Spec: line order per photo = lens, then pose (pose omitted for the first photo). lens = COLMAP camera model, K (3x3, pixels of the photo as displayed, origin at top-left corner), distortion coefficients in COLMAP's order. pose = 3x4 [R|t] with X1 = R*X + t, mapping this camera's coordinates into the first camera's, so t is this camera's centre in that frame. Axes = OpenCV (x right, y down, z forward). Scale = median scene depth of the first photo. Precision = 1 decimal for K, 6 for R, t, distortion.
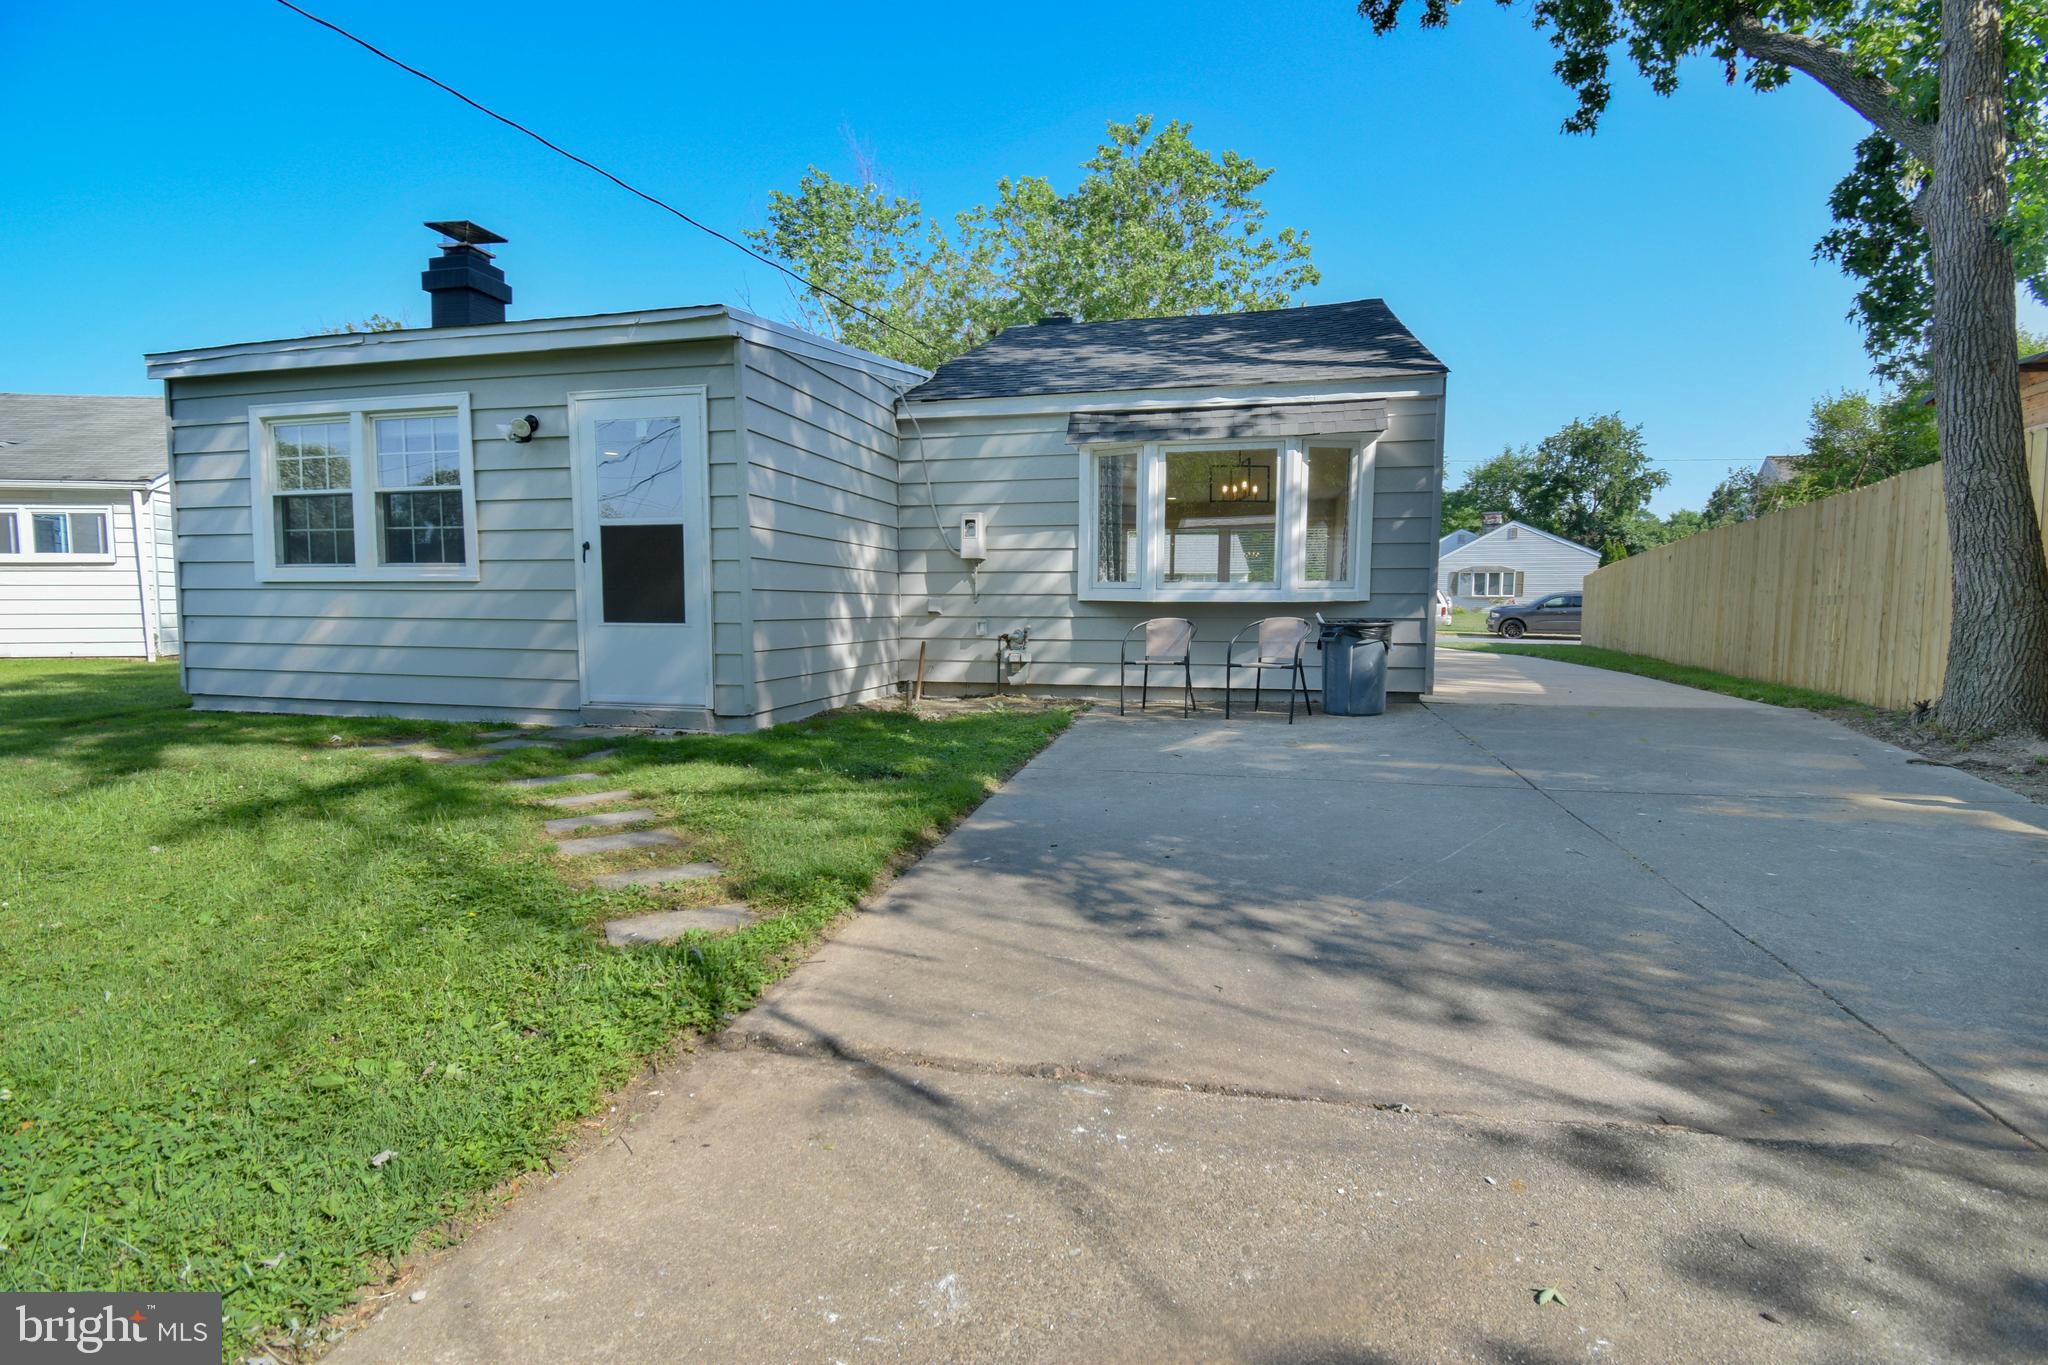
lens RADIAL K [[915.0, 0, 1037.0], [0, 915.0, 682.1], [0, 0, 1]] dist [-0.004598, -0.000467]
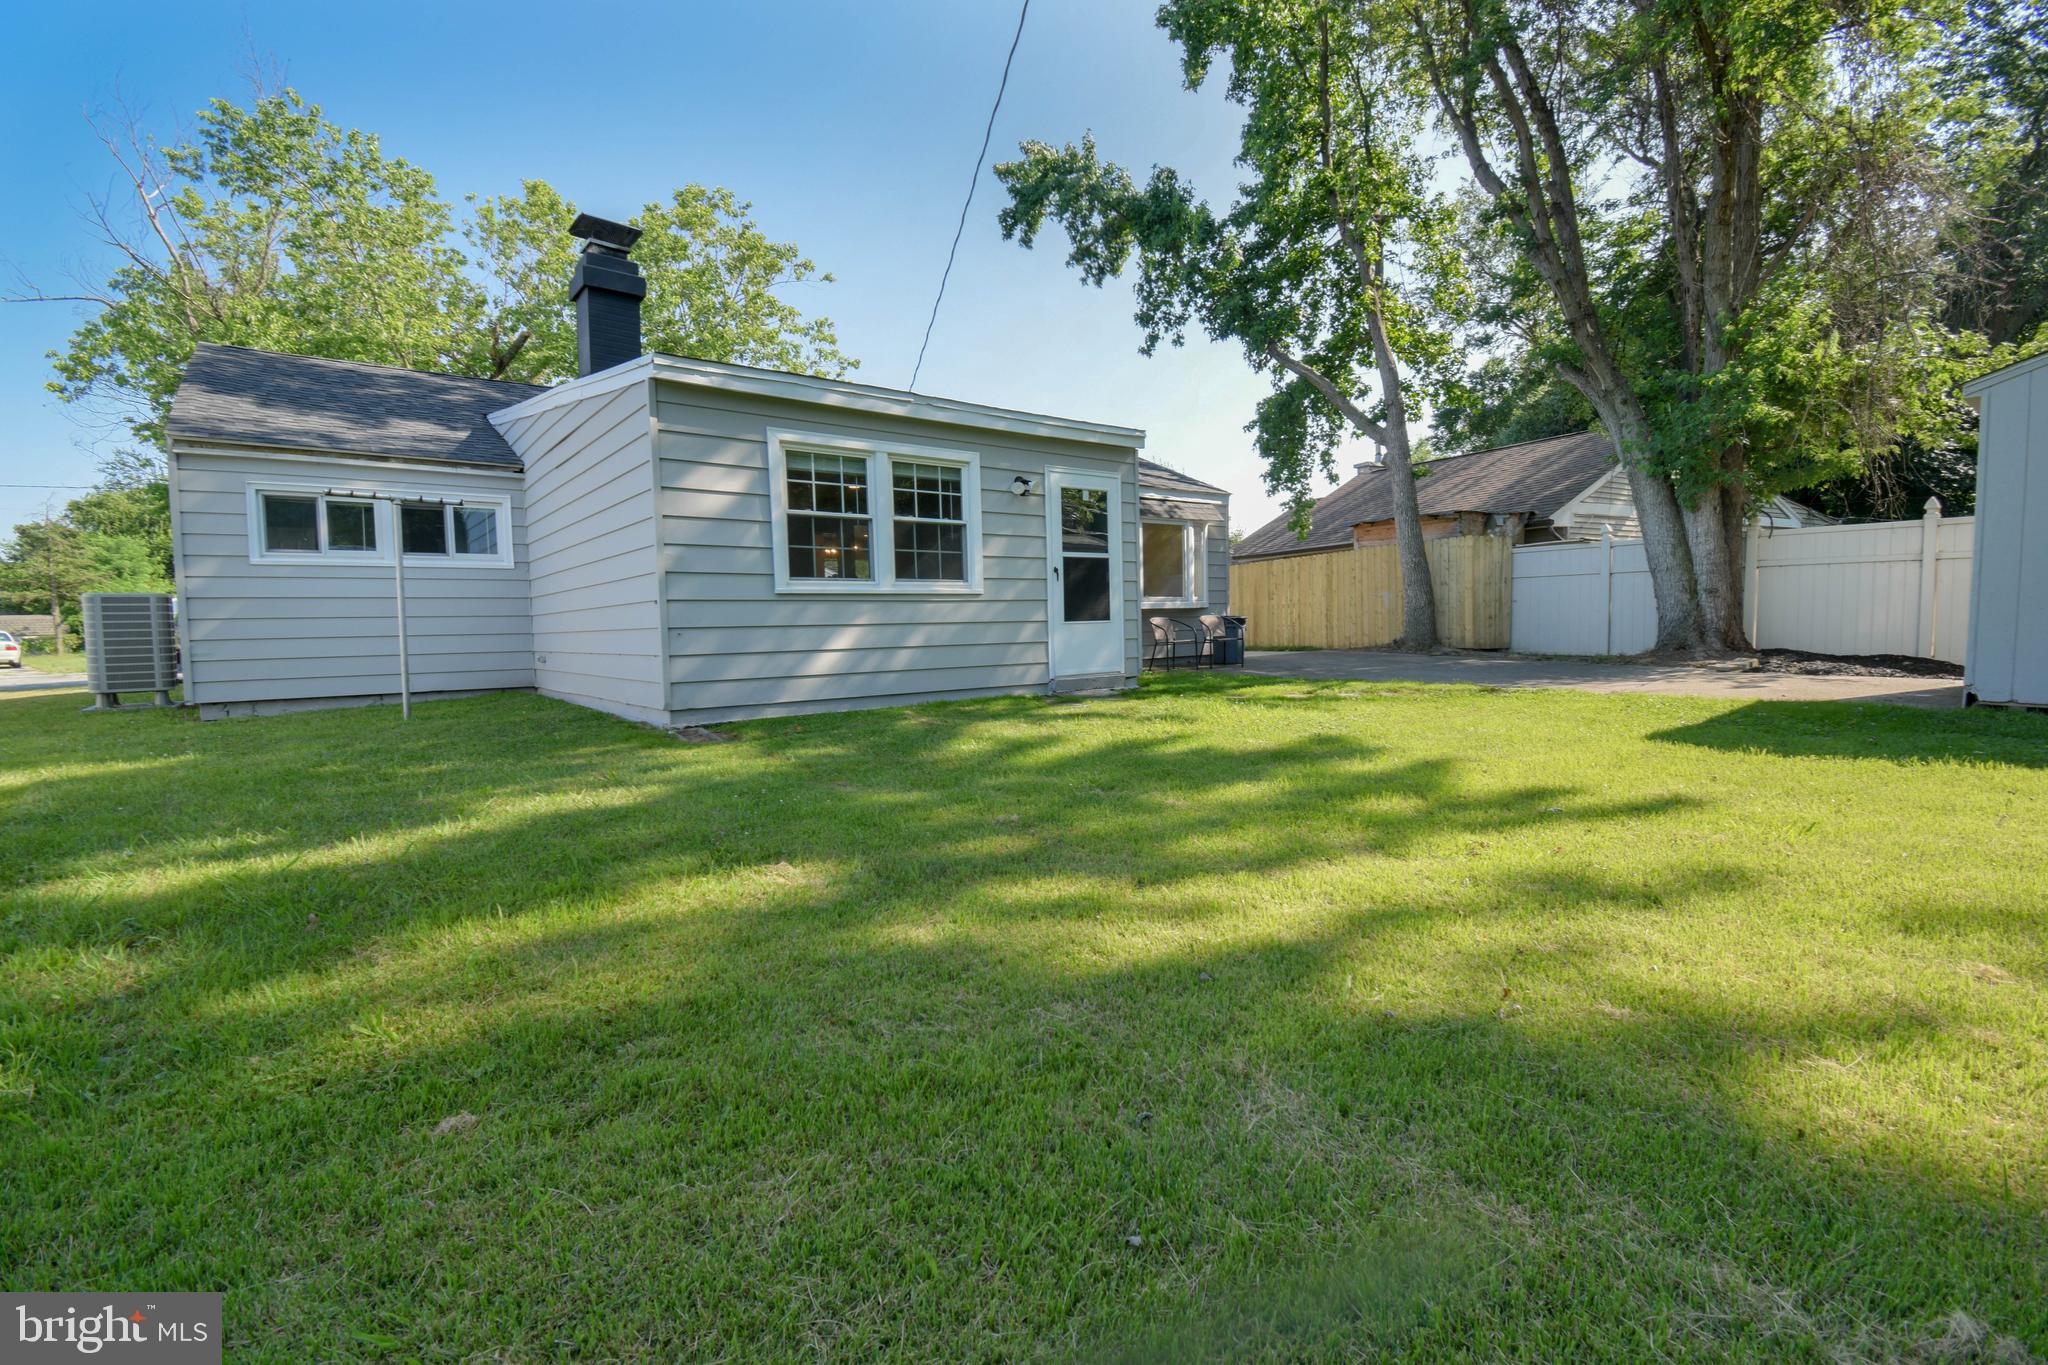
lens RADIAL K [[915.0, 0, 1037.0], [0, 915.0, 682.1], [0, 0, 1]] dist [-0.004598, -0.000467]
pose [[0.604573, -0.072193, 0.793271, -1.548934], [0.091751, 0.995567, 0.020677, -0.002638], [-0.791248, 0.060282, 0.608517, 0.127304]]
